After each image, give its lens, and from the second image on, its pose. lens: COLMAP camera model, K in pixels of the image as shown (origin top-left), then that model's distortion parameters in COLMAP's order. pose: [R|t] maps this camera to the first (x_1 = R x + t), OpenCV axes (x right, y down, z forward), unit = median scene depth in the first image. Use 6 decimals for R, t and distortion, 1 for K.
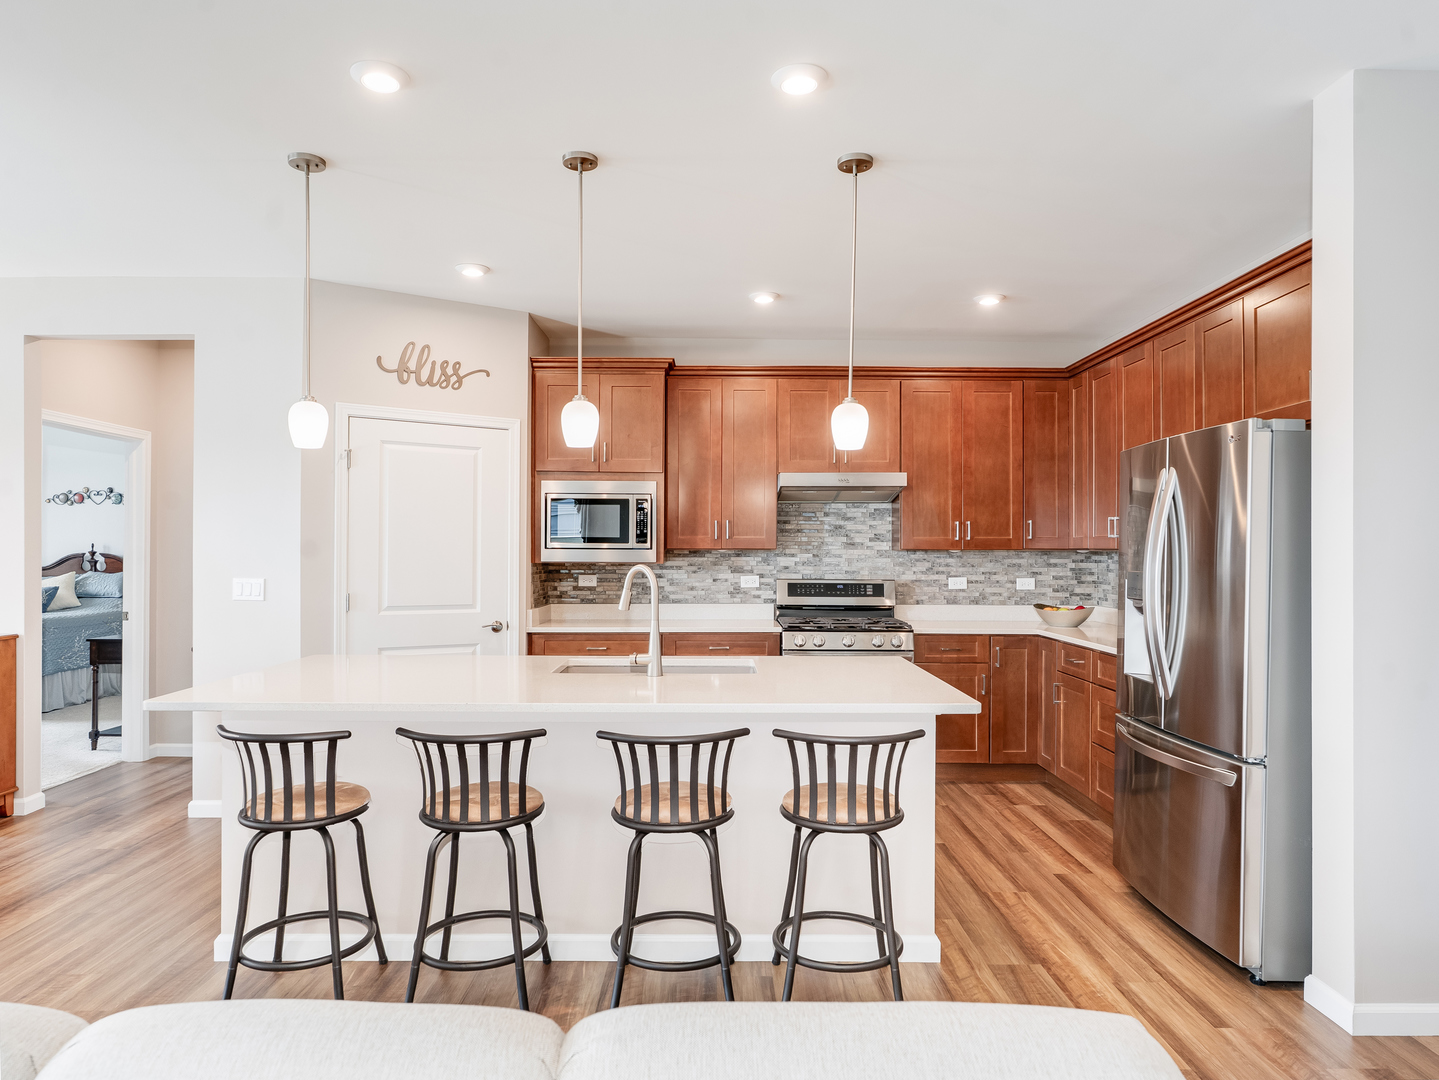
lens RADIAL K [[904.0, 0, 718.3], [0, 904.0, 550.8], [0, 0, 1]] dist [-0.009275, 0.003929]
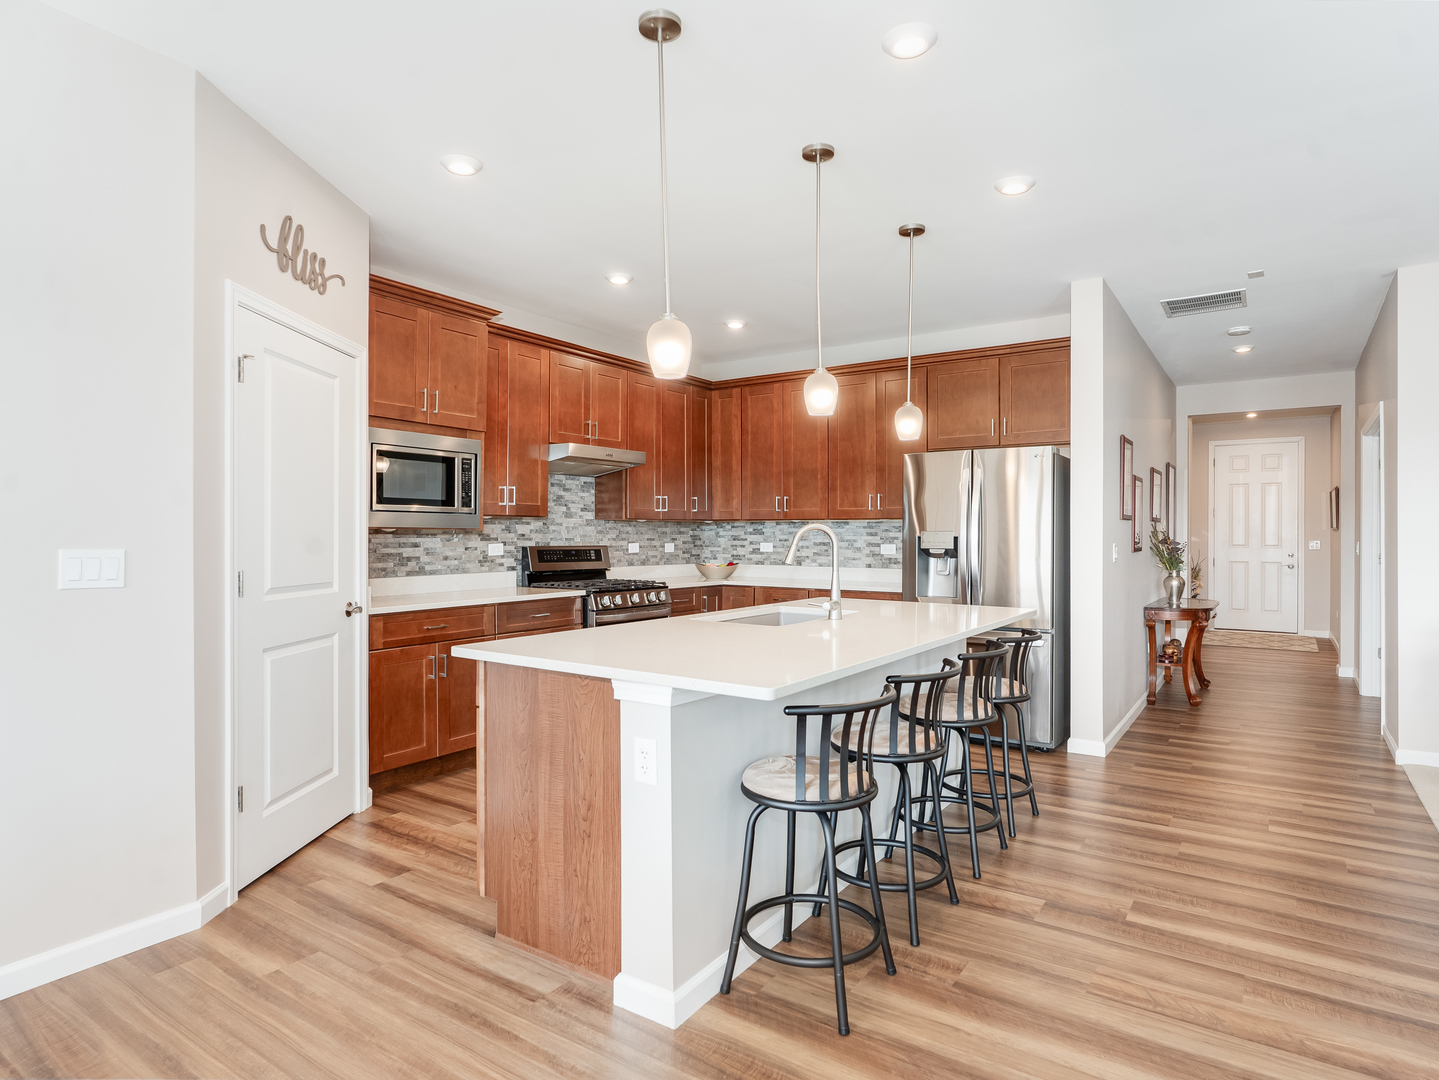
lens RADIAL K [[830.2, 0, 725.2], [0, 830.2, 538.2], [0, 0, 1]] dist [-0.007631, 0.002516]
pose [[0.560940, -0.005976, 0.827835, -0.628170], [-0.000884, 0.999969, 0.007818, 0.015797], [-0.827856, -0.005117, 0.560918, 0.317777]]
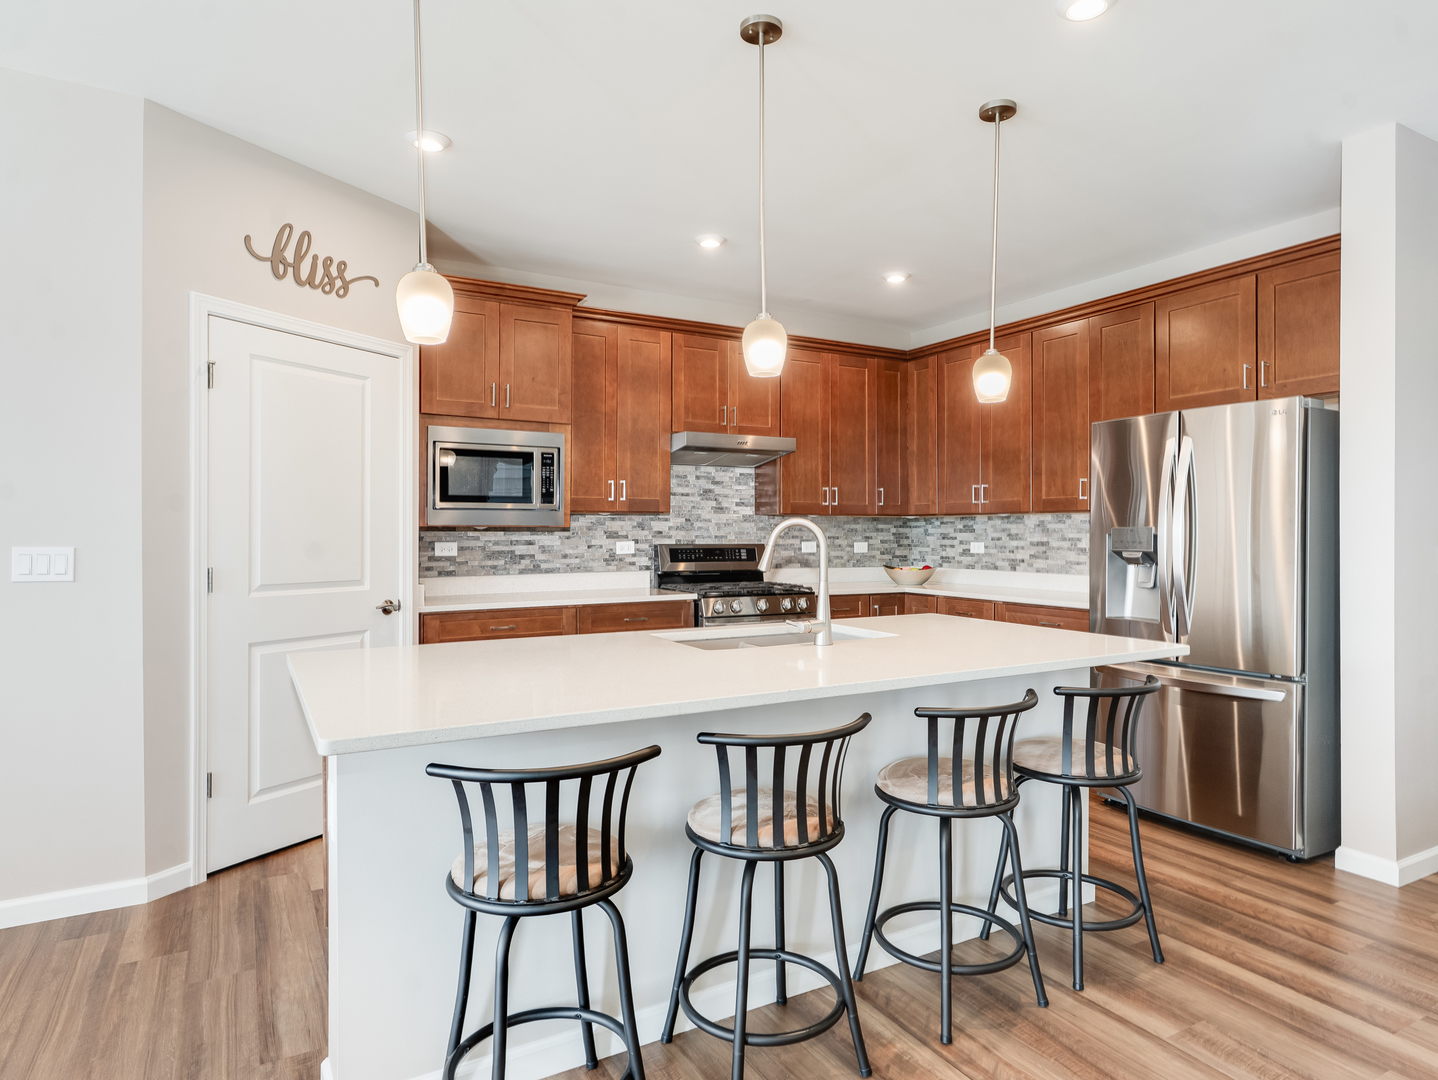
lens RADIAL K [[863.0, 0, 723.2], [0, 863.0, 532.7], [0, 0, 1]] dist [0.002749, 0.002282]
pose [[0.871035, -0.003844, 0.491207, -0.344885], [0.001776, 0.999987, 0.004675, 0.015623], [-0.491218, -0.003199, 0.871031, 0.194997]]
